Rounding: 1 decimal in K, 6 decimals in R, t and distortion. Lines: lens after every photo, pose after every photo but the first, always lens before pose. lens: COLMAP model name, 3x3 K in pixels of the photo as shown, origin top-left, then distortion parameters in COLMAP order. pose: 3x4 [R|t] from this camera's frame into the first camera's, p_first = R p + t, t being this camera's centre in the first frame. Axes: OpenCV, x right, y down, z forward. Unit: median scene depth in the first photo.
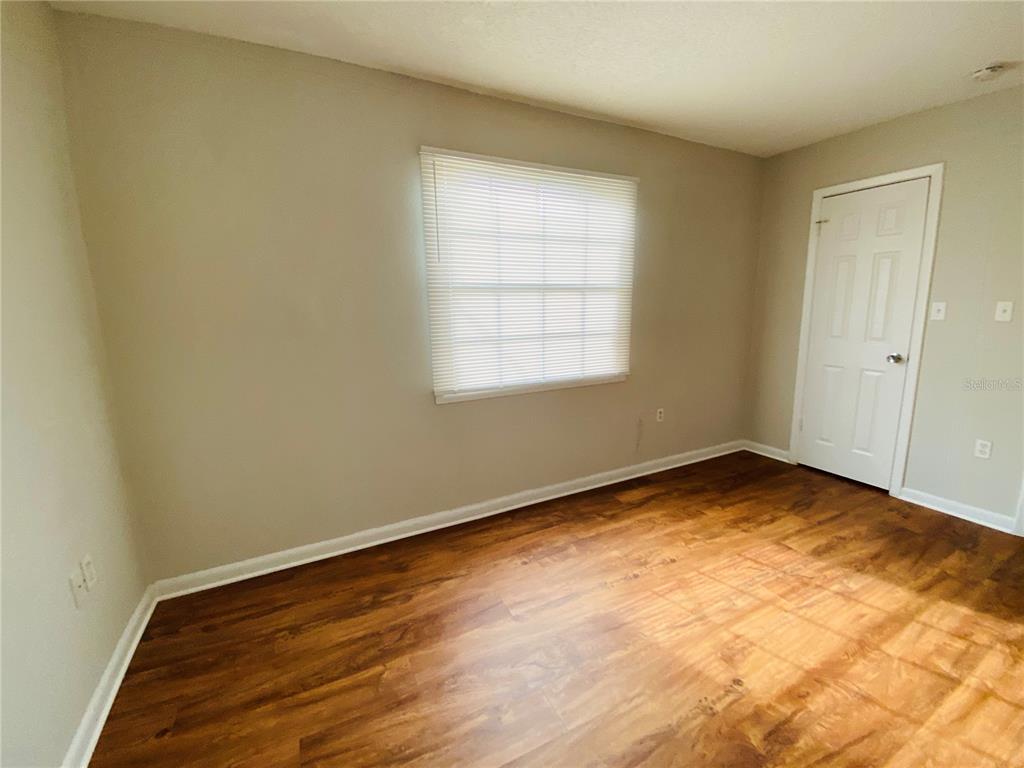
lens RADIAL K [[415.1, 0, 512.0], [0, 415.1, 384.0], [0, 0, 1]] dist [0.017280, -0.018512]
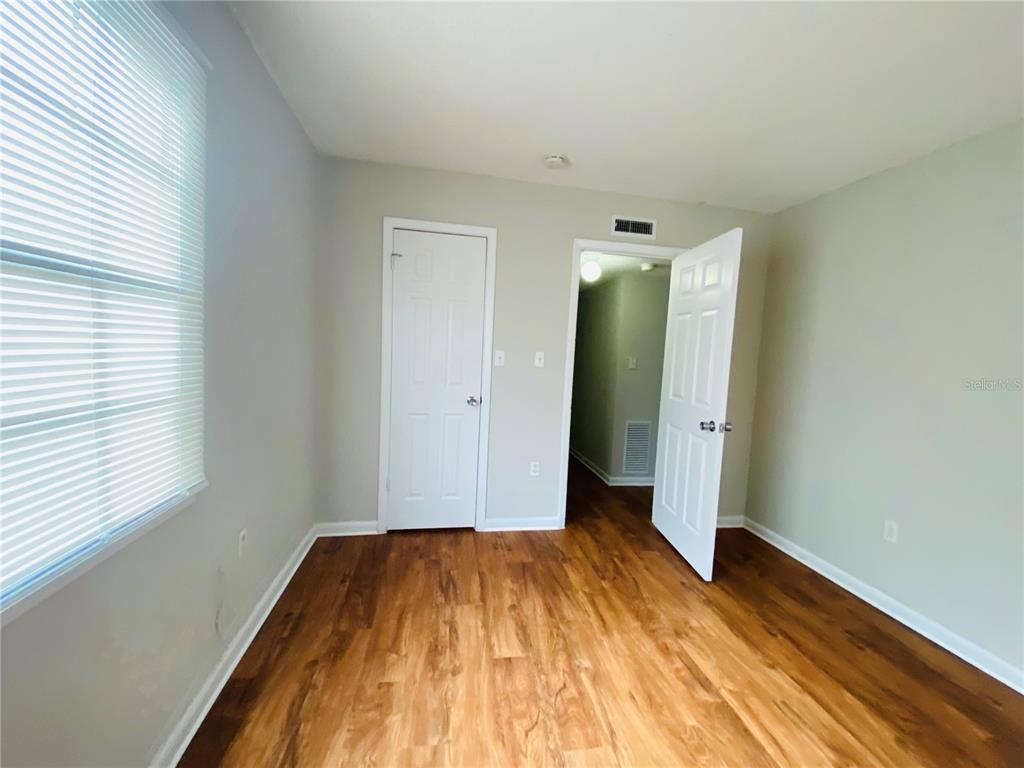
lens RADIAL K [[428.9, 0, 514.8], [0, 428.9, 381.5], [0, 0, 1]] dist [0.018388, -0.020887]
pose [[0.292672, -0.051362, 0.954833, -0.070712], [0.122337, 0.992362, 0.015882, -0.135607], [-0.948355, 0.112163, 0.296719, 0.726091]]
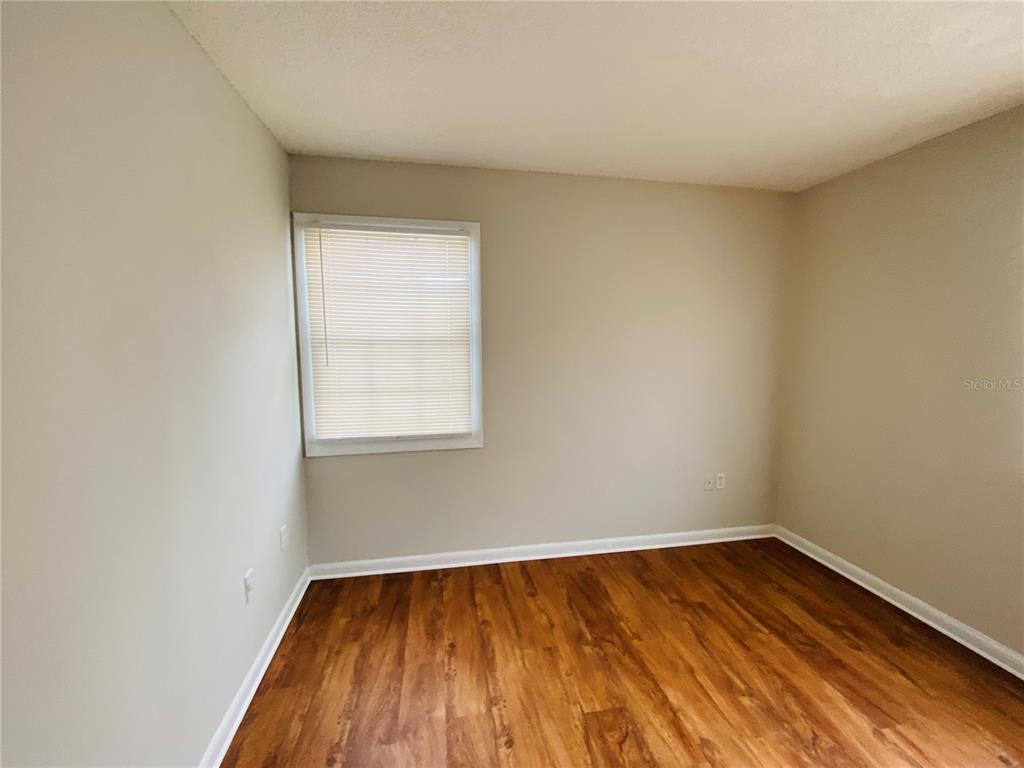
lens RADIAL K [[415.1, 0, 512.0], [0, 415.1, 384.0], [0, 0, 1]] dist [0.017280, -0.018512]
pose [[-0.292478, 0.104492, -0.950546, 0.770845], [-0.176060, 0.971136, 0.160929, -0.108910], [0.939925, 0.214421, -0.265638, 0.295502]]
